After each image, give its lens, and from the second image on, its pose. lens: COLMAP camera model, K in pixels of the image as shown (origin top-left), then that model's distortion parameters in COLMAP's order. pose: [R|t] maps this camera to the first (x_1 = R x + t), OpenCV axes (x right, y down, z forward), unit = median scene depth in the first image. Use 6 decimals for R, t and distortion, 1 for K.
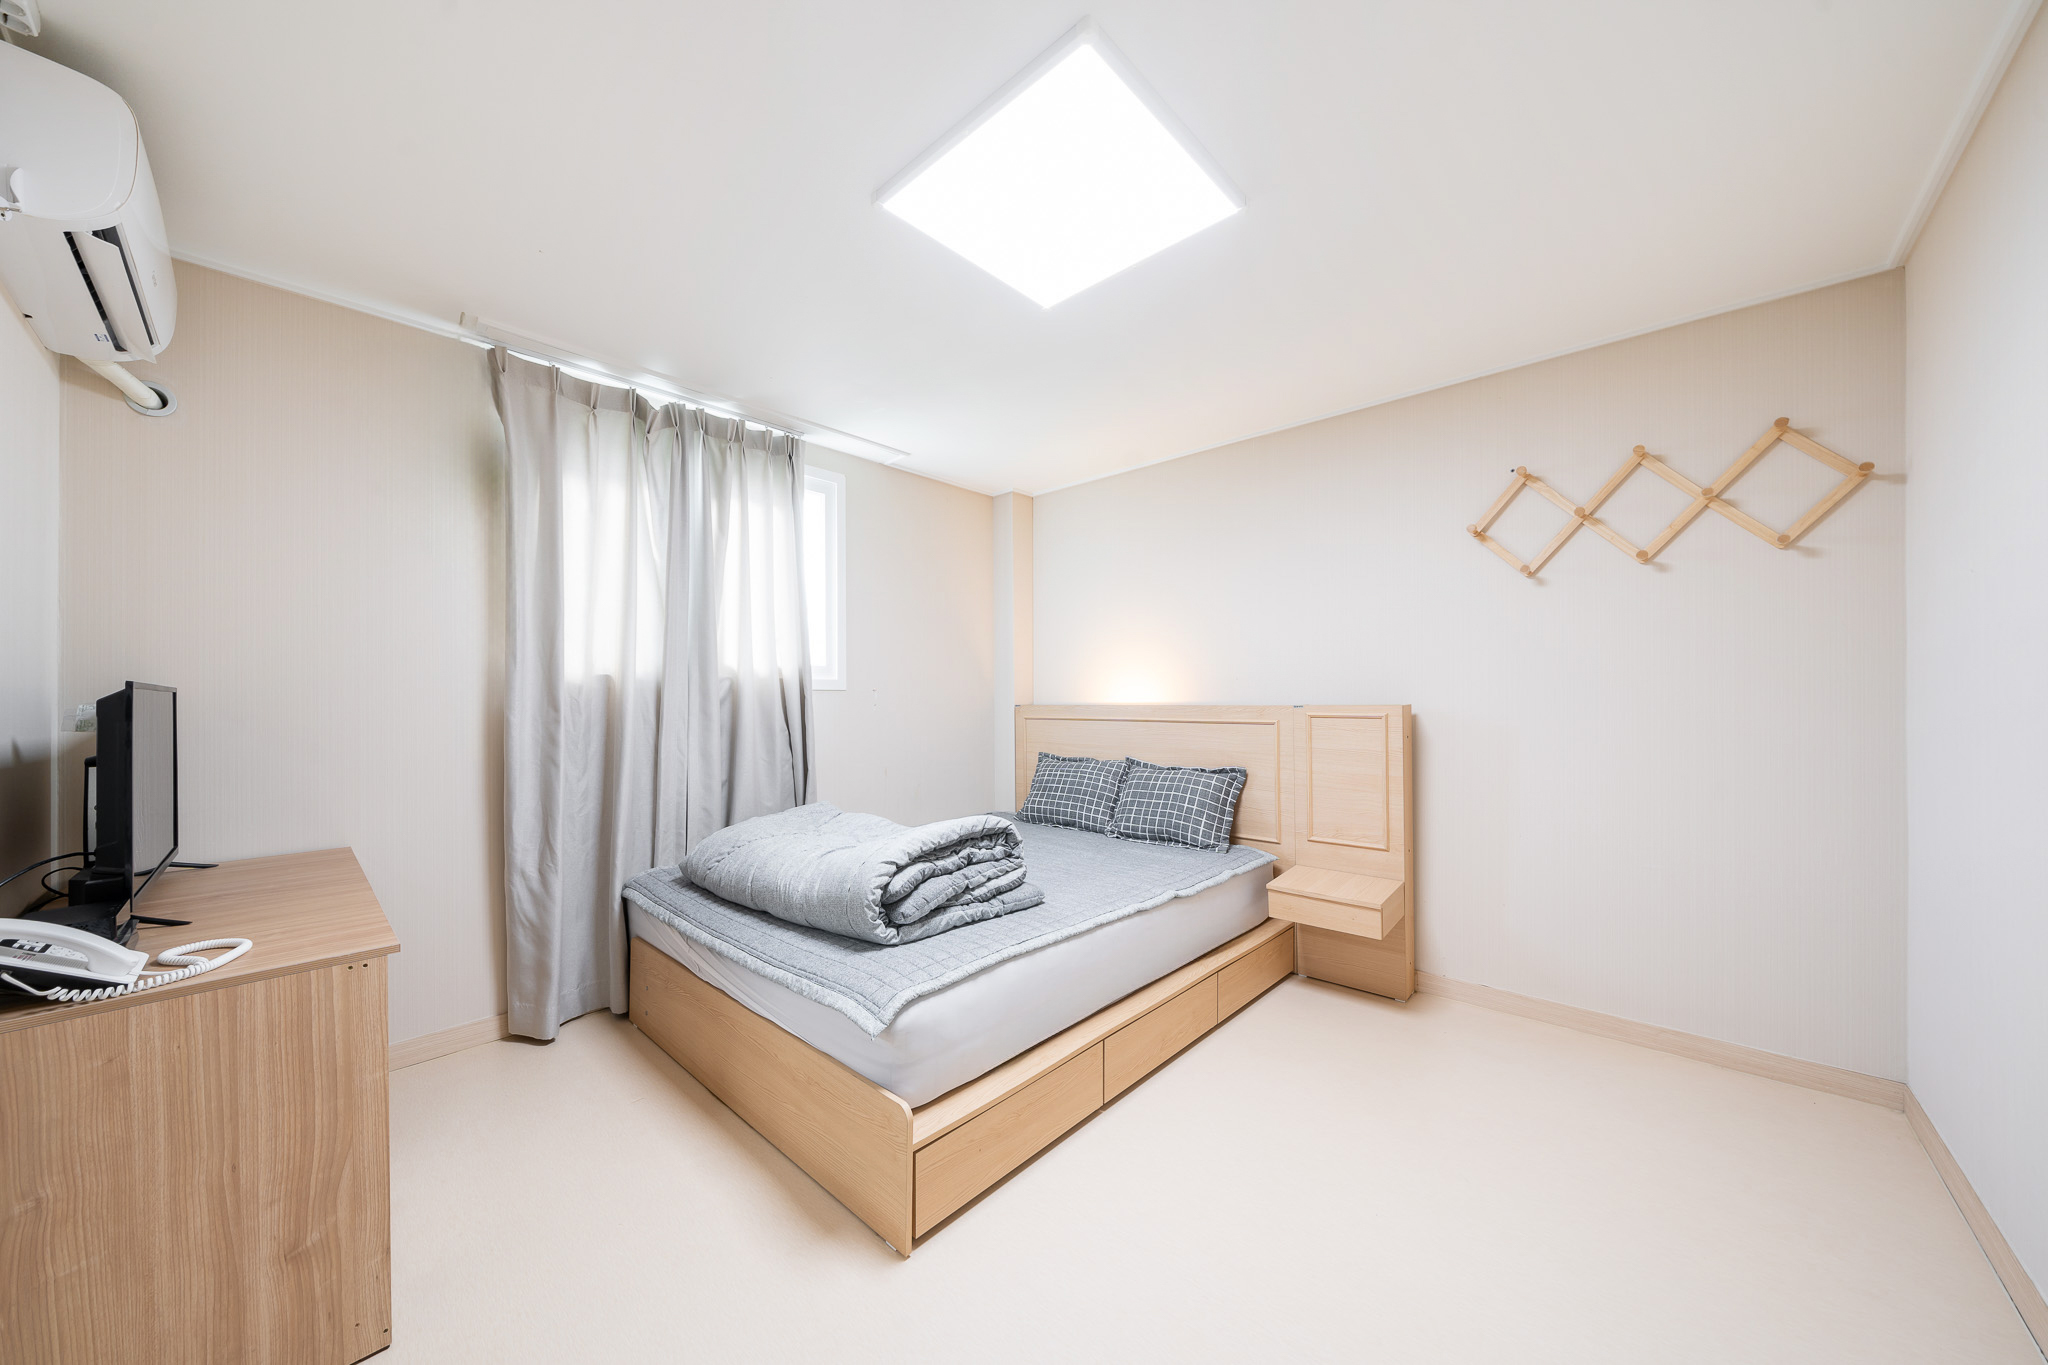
lens RADIAL K [[708.7, 0, 962.1], [0, 708.7, 698.2], [0, 0, 1]] dist [-0.000897, -0.000145]
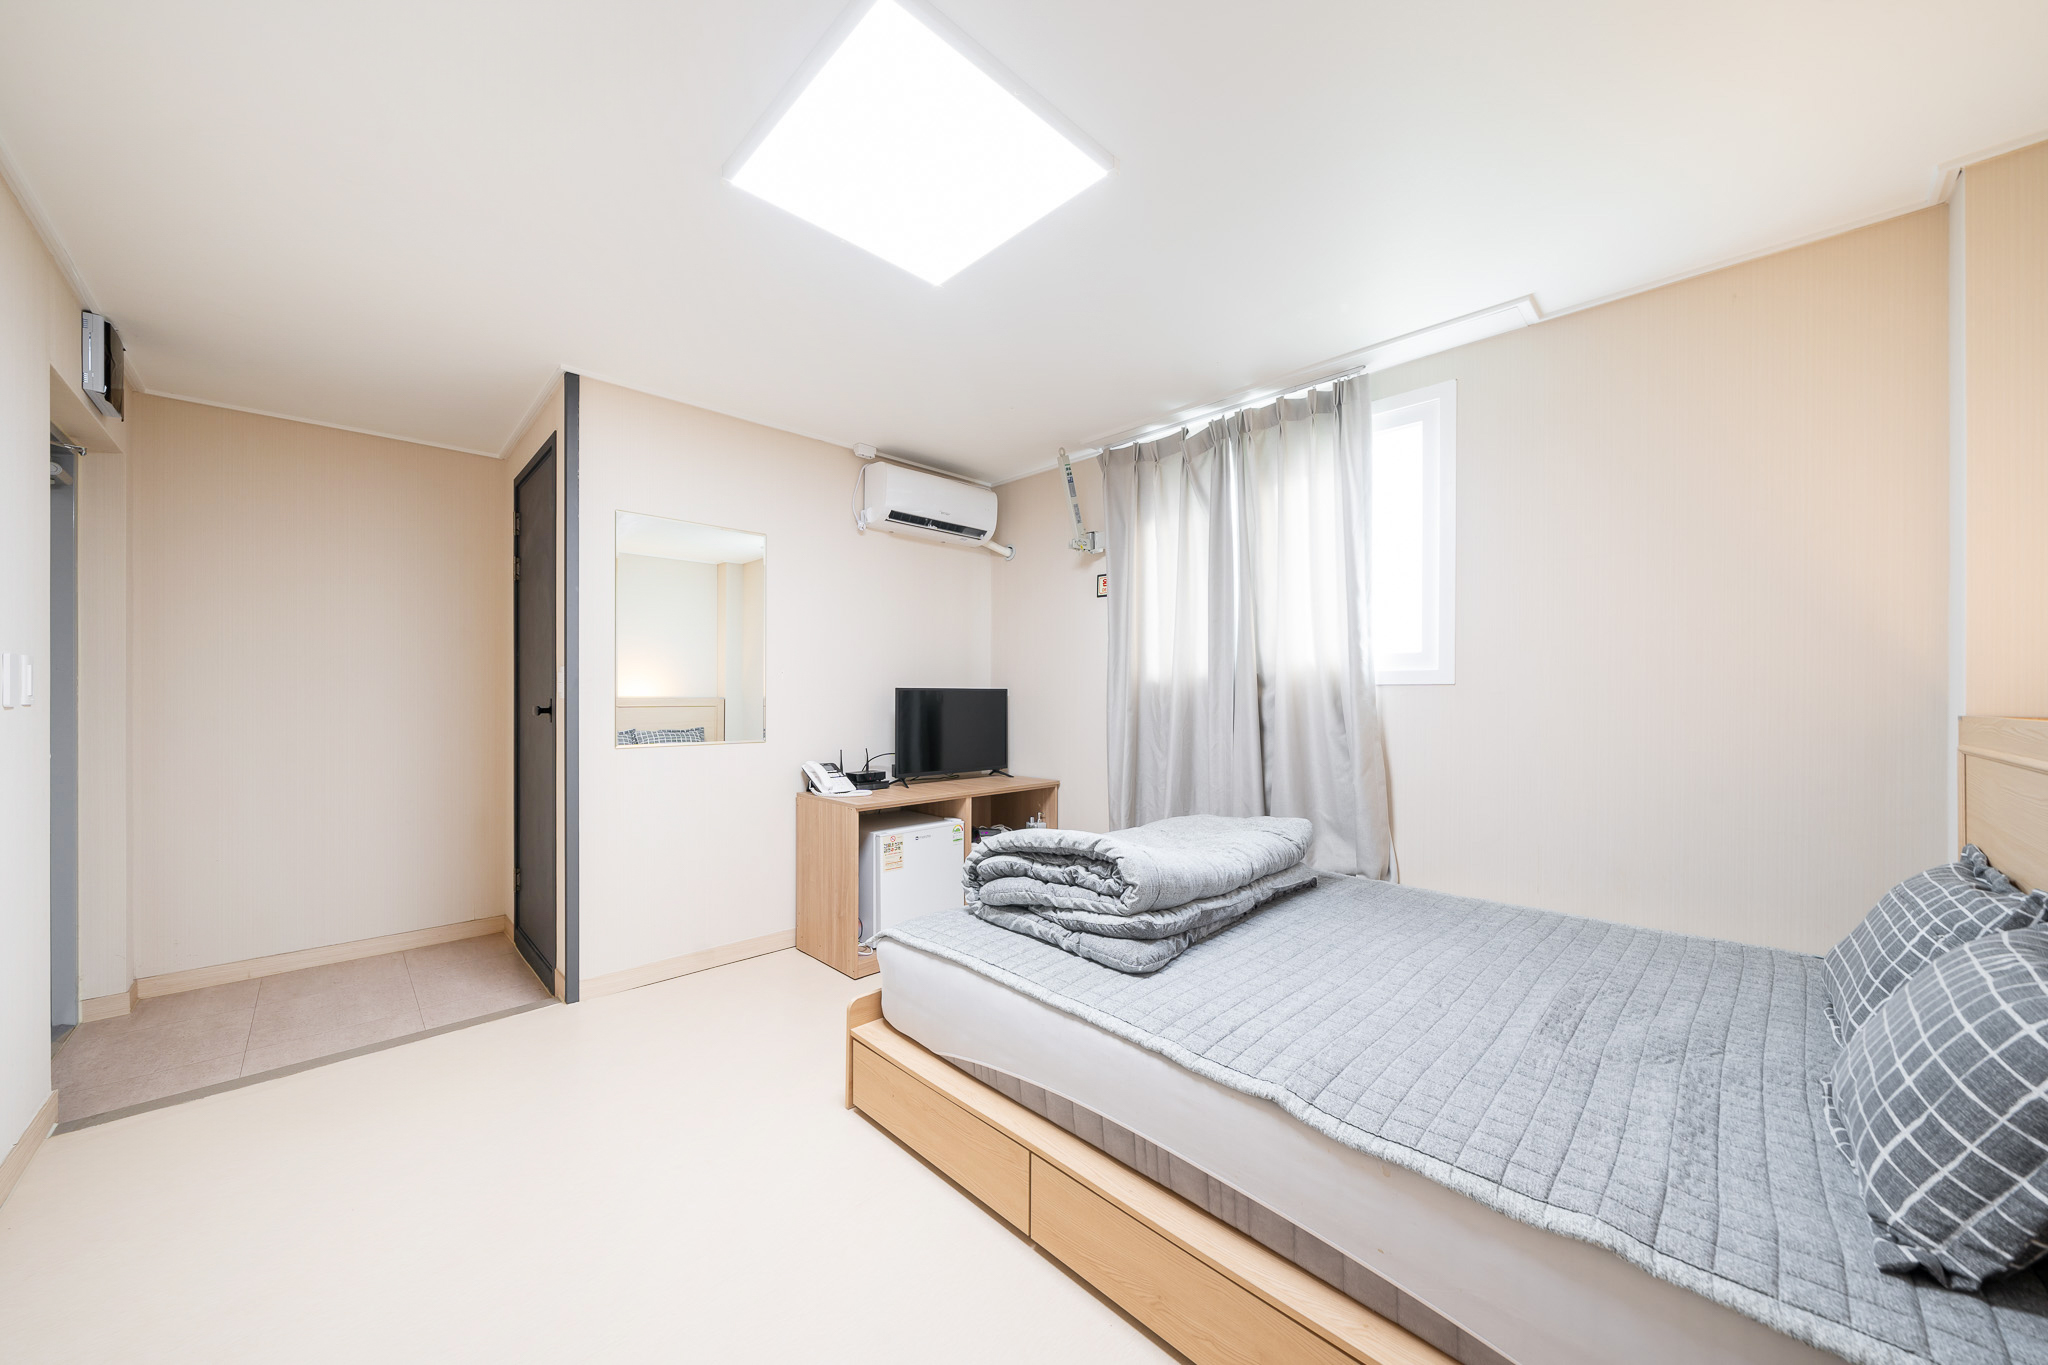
lens RADIAL K [[708.7, 0, 1016.8], [0, 708.7, 695.7], [0, 0, 1]] dist [-0.000897, -0.000145]
pose [[0.002208, 0.006239, -0.999978, 0.643040], [-0.000438, 0.999980, 0.006238, -0.004410], [0.999997, 0.000424, 0.002211, 0.666603]]
